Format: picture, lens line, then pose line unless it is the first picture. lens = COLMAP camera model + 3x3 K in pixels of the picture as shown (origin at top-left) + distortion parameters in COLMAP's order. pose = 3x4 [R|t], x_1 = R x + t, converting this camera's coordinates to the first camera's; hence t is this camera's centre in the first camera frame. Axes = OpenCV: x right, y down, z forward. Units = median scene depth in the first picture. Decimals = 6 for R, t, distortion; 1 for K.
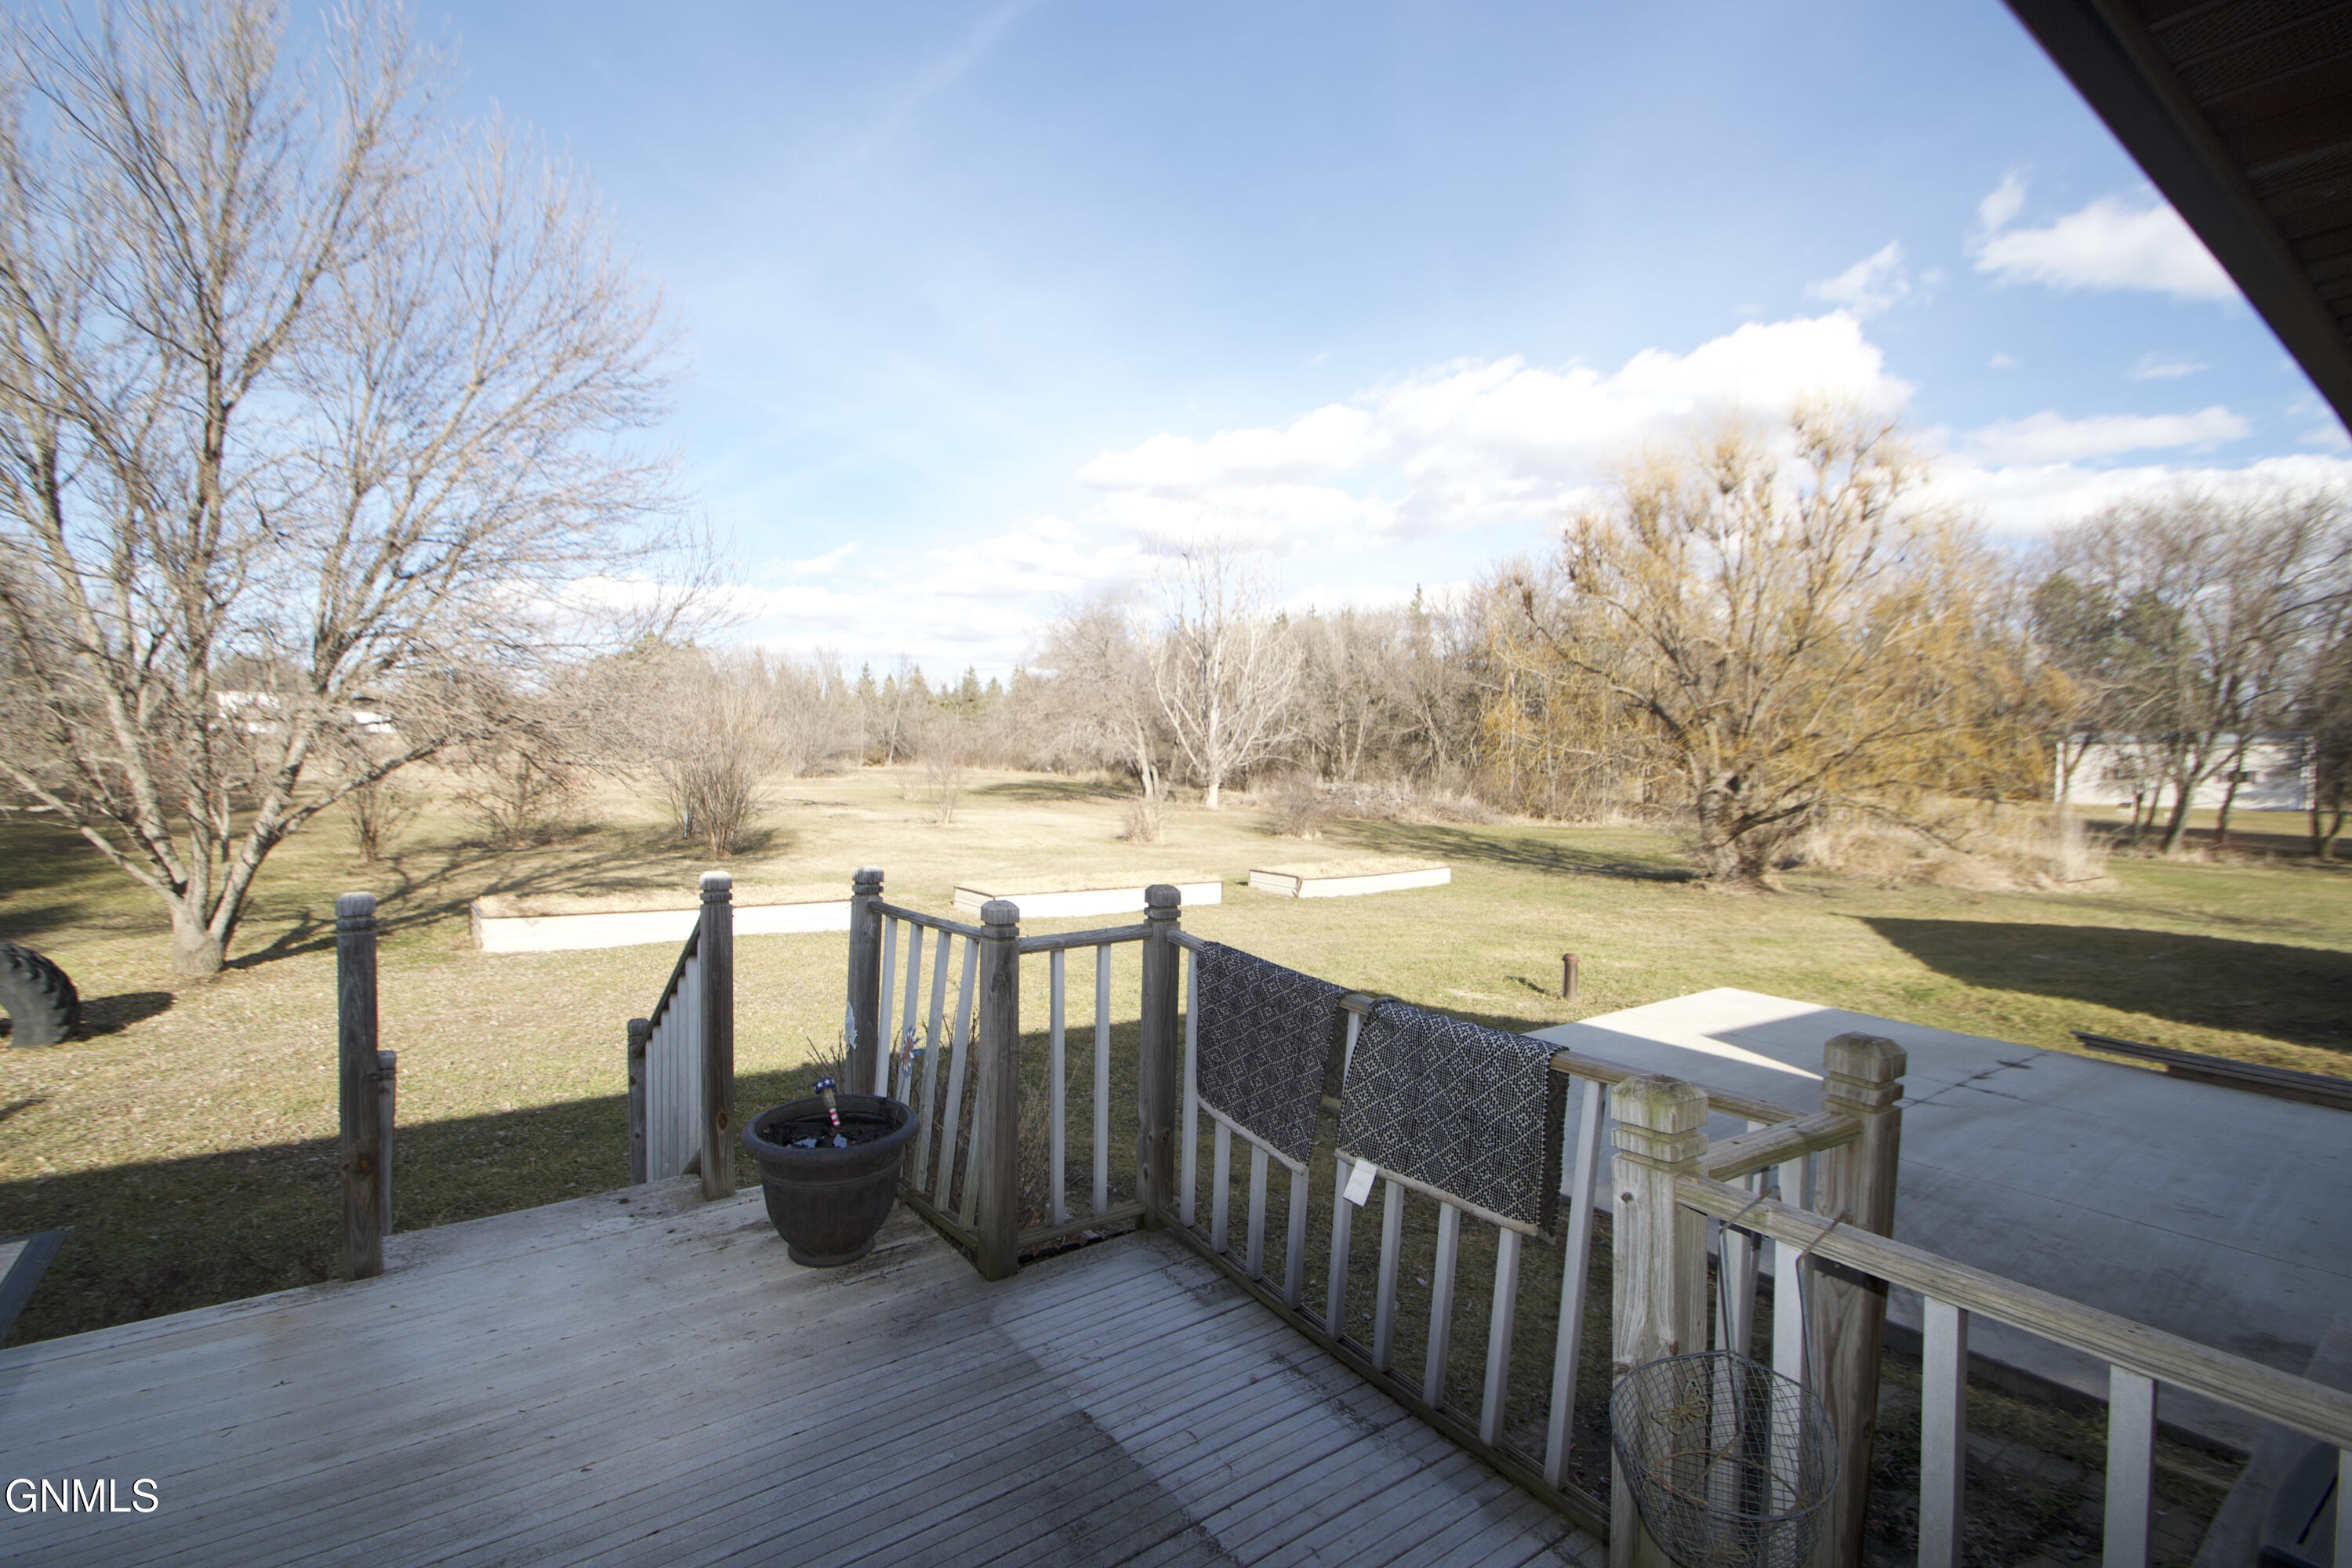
lens RADIAL K [[1053.6, 0, 1141.4], [0, 1053.6, 797.8], [0, 0, 1]] dist [0.012857, -0.019856]
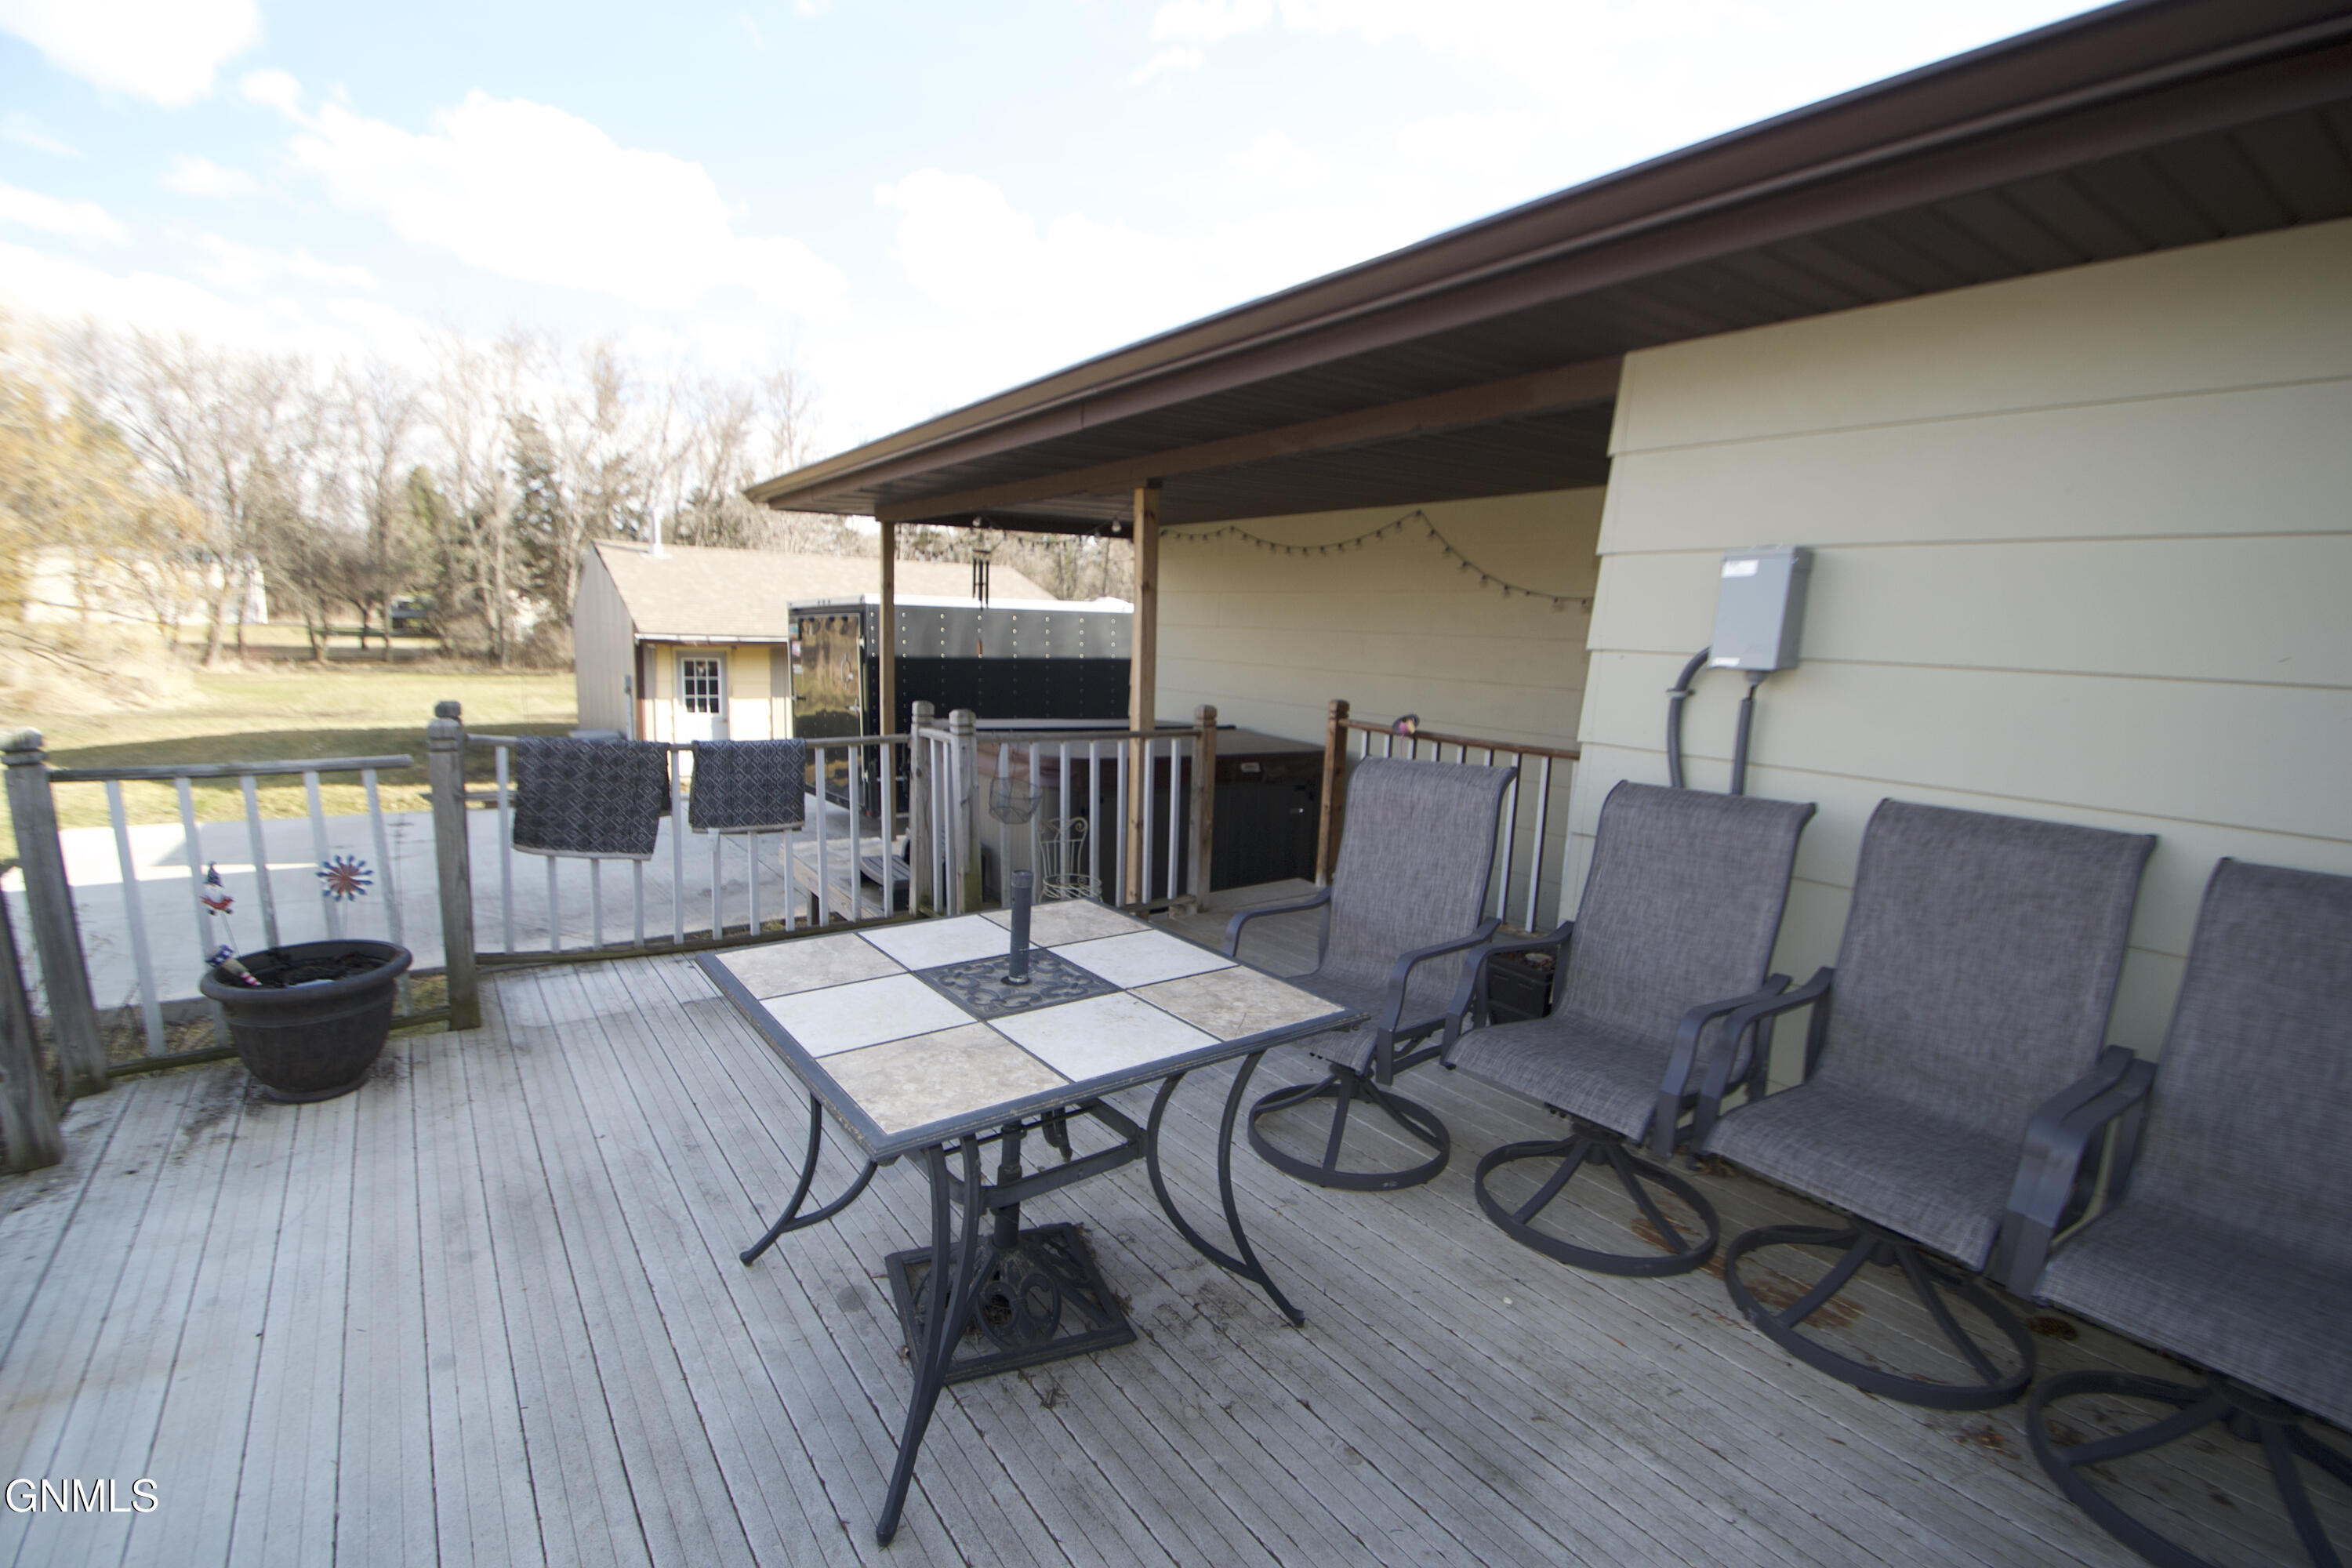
lens RADIAL K [[1053.6, 0, 1141.4], [0, 1053.6, 797.8], [0, 0, 1]] dist [0.012857, -0.019856]
pose [[-0.006472, -0.183939, 0.982916, -0.339850], [0.011978, 0.982852, 0.184006, -0.006435], [-0.999907, 0.012964, -0.004158, 0.058713]]
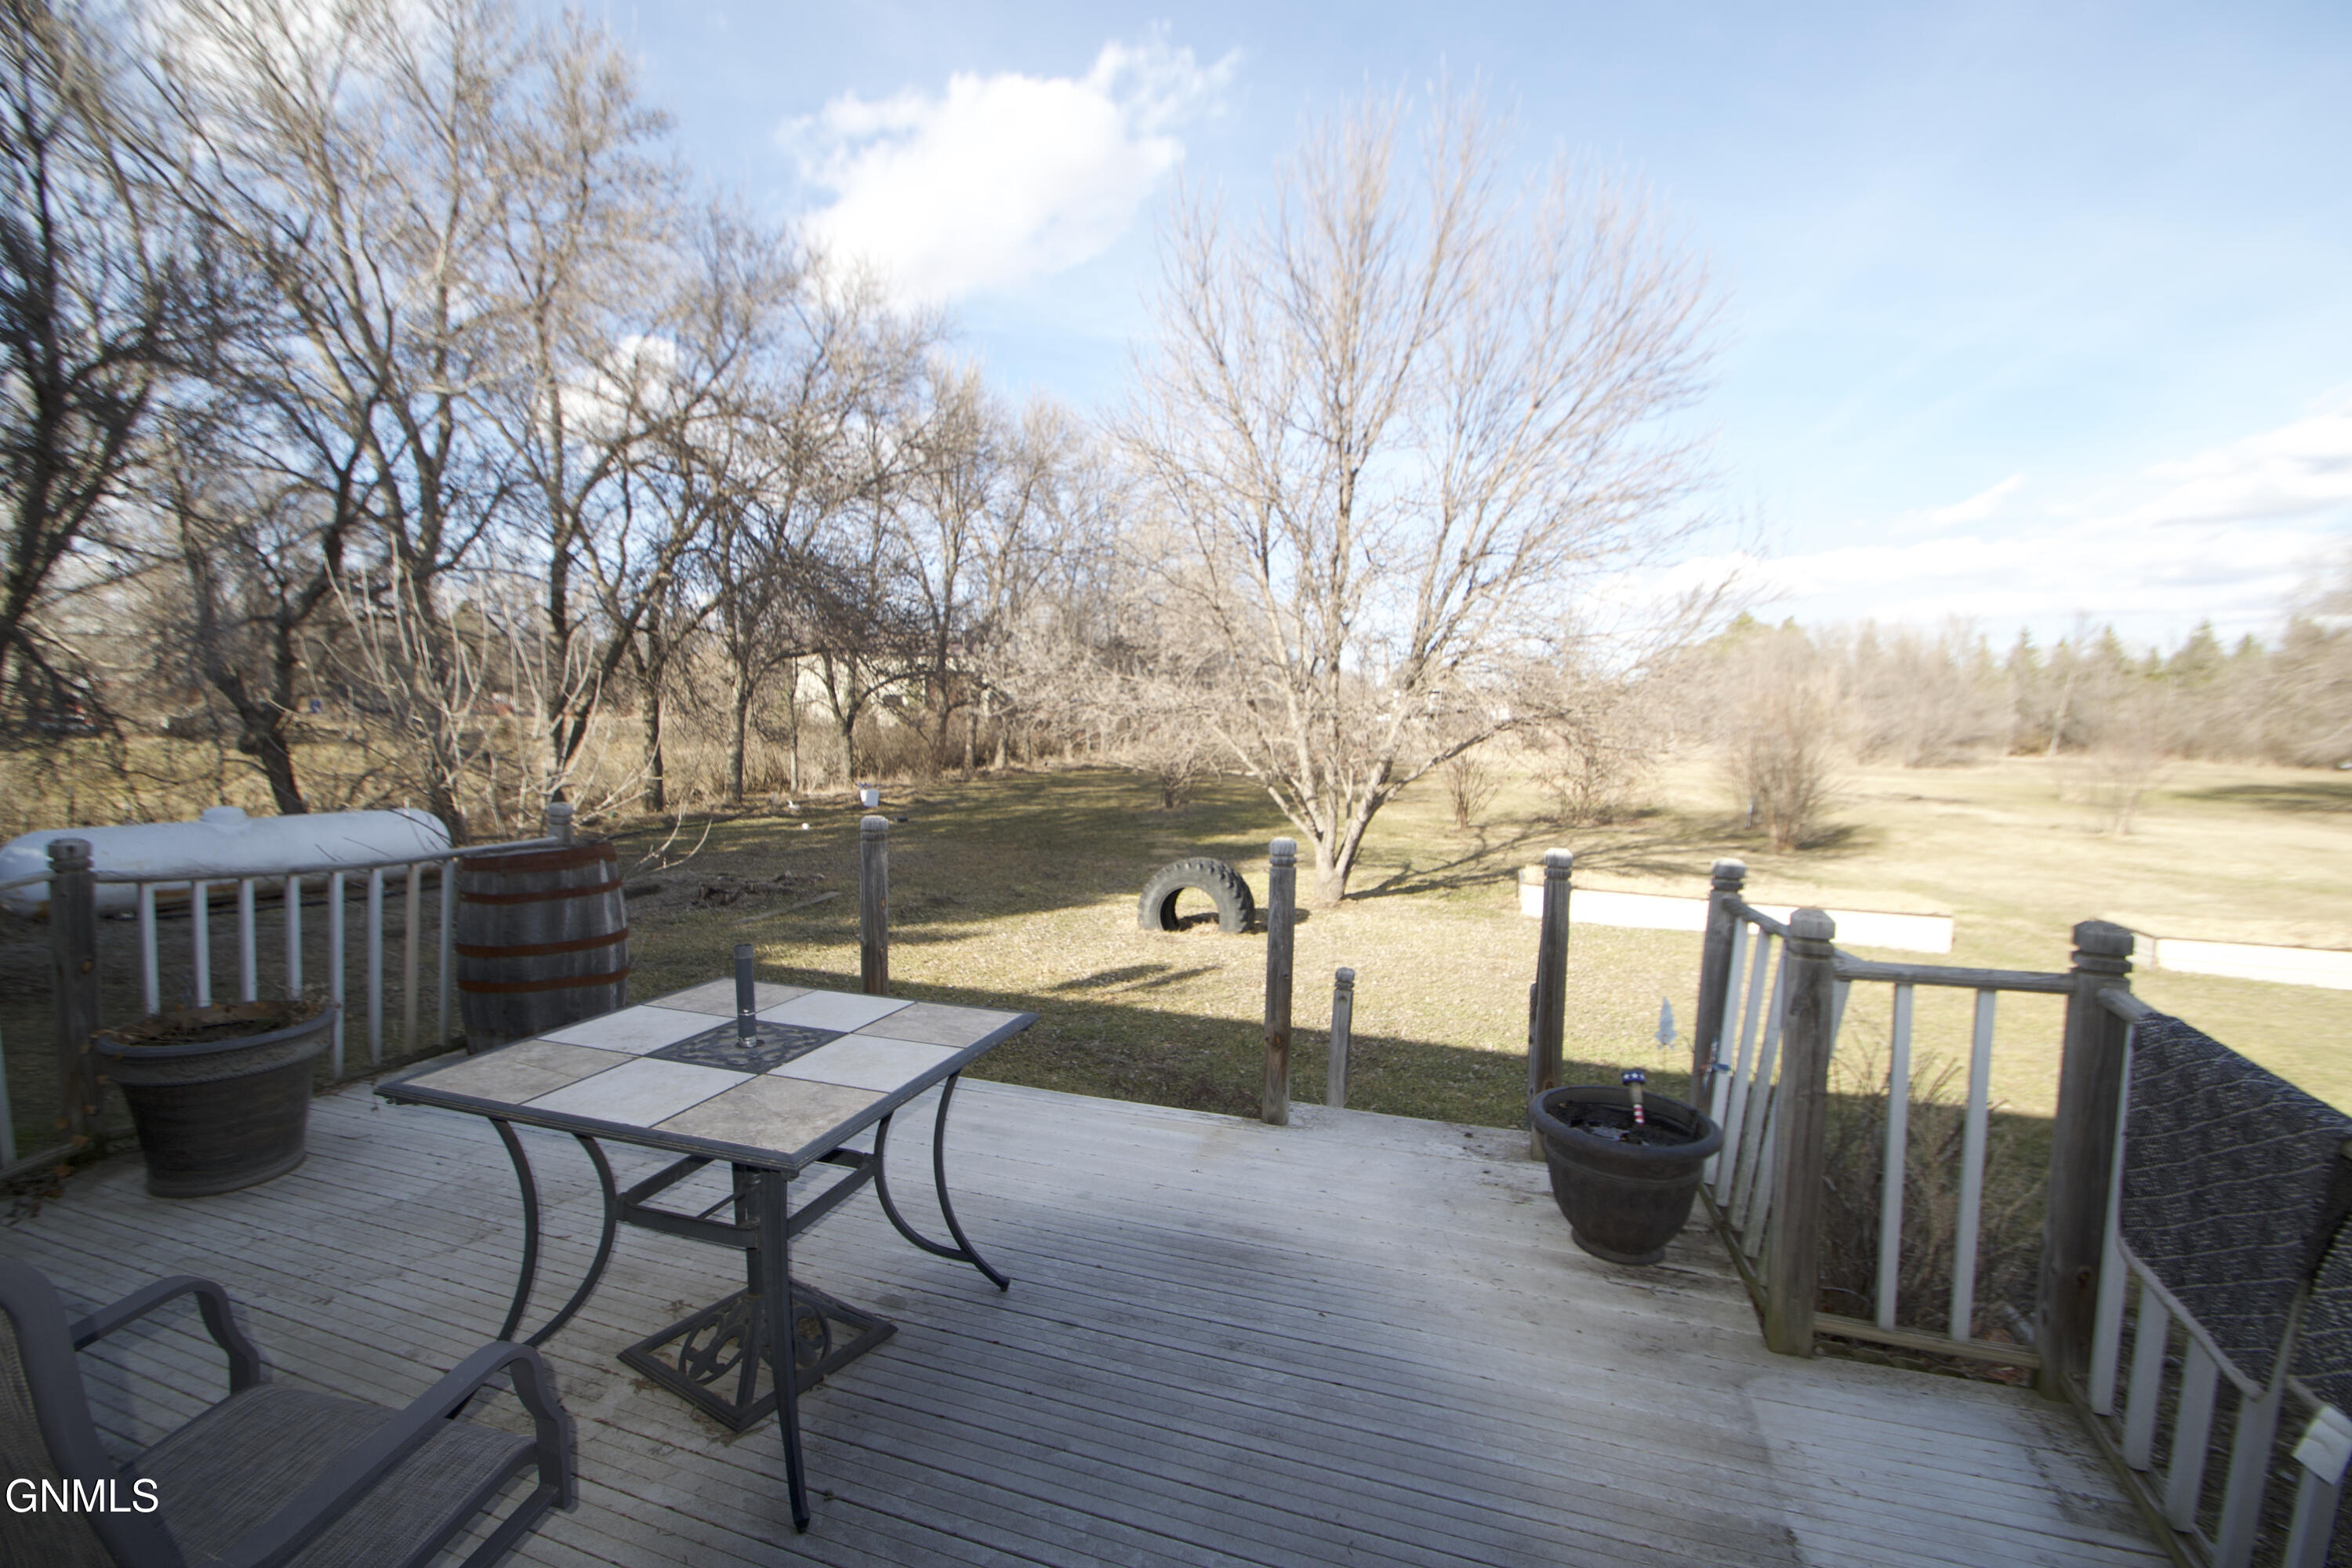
lens RADIAL K [[1053.6, 0, 1141.4], [0, 1053.6, 797.8], [0, 0, 1]] dist [0.012857, -0.019856]
pose [[0.569319, 0.049238, -0.820641, 0.066657], [-0.038224, 0.998711, 0.033404, 0.000150], [0.821228, 0.012351, 0.570467, 0.022509]]
